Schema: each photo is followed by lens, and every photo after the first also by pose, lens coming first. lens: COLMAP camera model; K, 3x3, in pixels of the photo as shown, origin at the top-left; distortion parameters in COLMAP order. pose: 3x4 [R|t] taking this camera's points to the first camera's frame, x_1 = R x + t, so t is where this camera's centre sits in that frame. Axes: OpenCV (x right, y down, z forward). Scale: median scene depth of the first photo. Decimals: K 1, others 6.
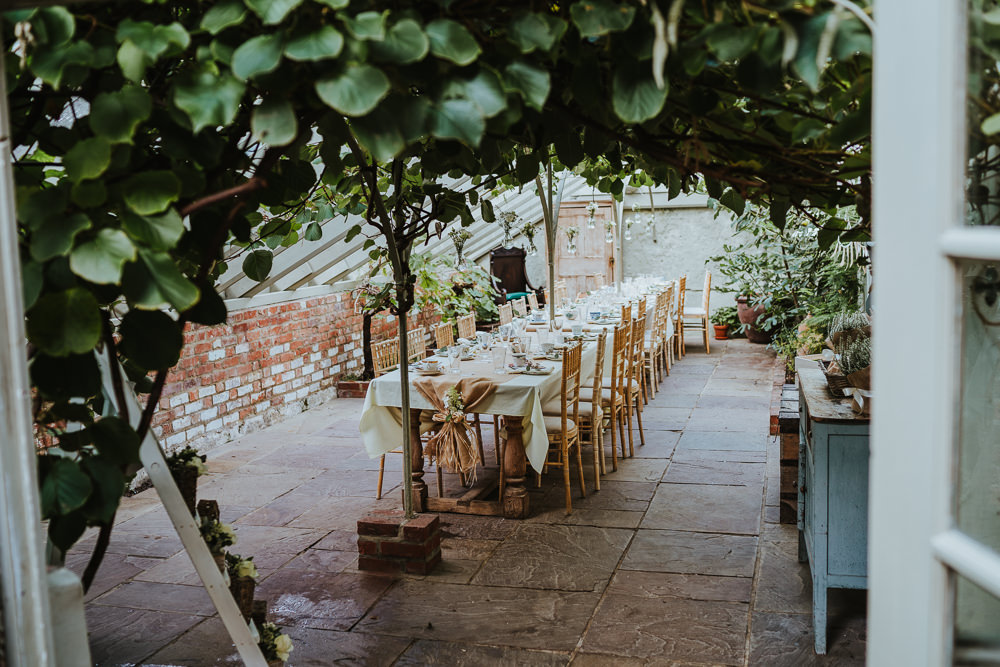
lens RADIAL K [[971.4, 0, 500.0], [0, 971.4, 333.5], [0, 0, 1]] dist [-0.093120, 0.080315]
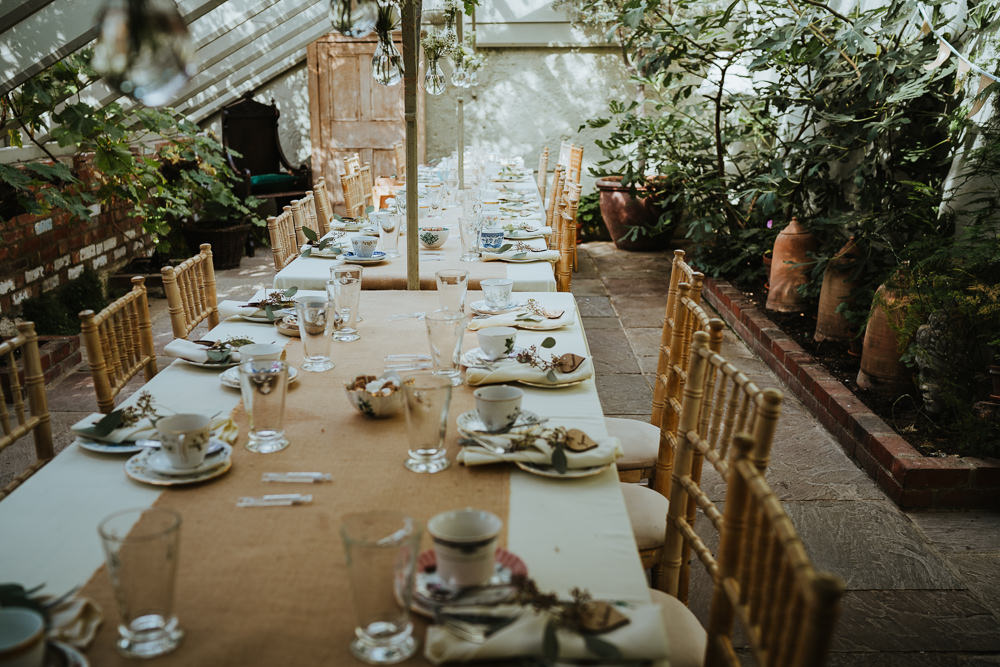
lens RADIAL K [[993.9, 0, 500.0], [0, 993.9, 333.5], [0, 0, 1]] dist [-0.107618, 0.120372]
pose [[0.963375, -0.037774, 0.265485, -0.014349], [0.004371, 0.992109, 0.125300, -0.023800], [-0.268123, -0.119550, 0.955938, 0.408458]]
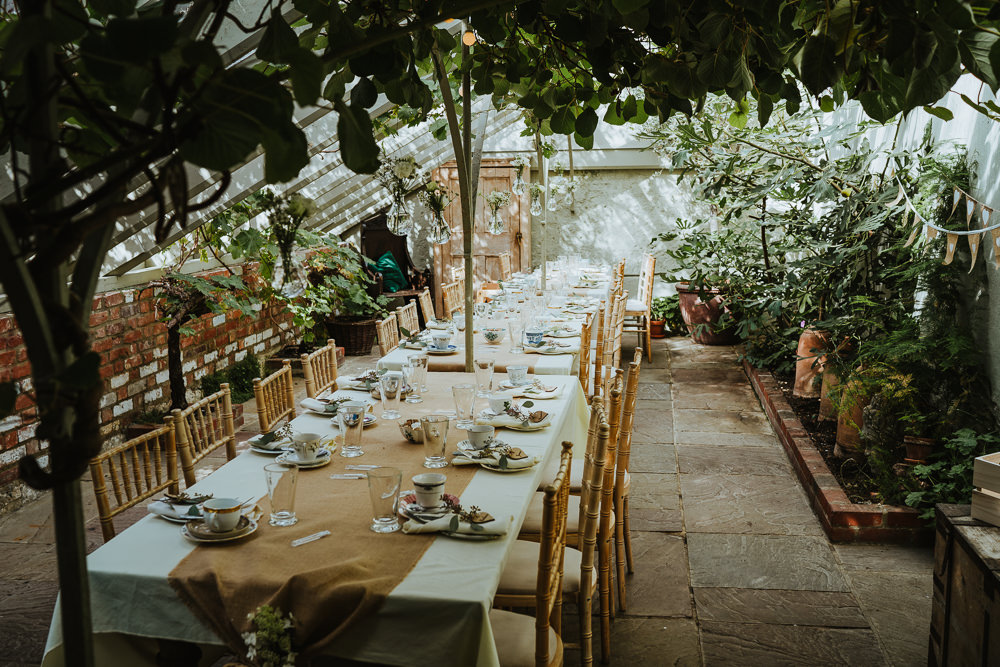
lens RADIAL K [[971.4, 0, 500.0], [0, 971.4, 333.5], [0, 0, 1]] dist [-0.093120, 0.080315]
pose [[0.991297, -0.002954, 0.131610, -0.003196], [-0.001652, 0.999390, 0.034878, -0.030967], [-0.131633, -0.034792, 0.990688, 0.286497]]
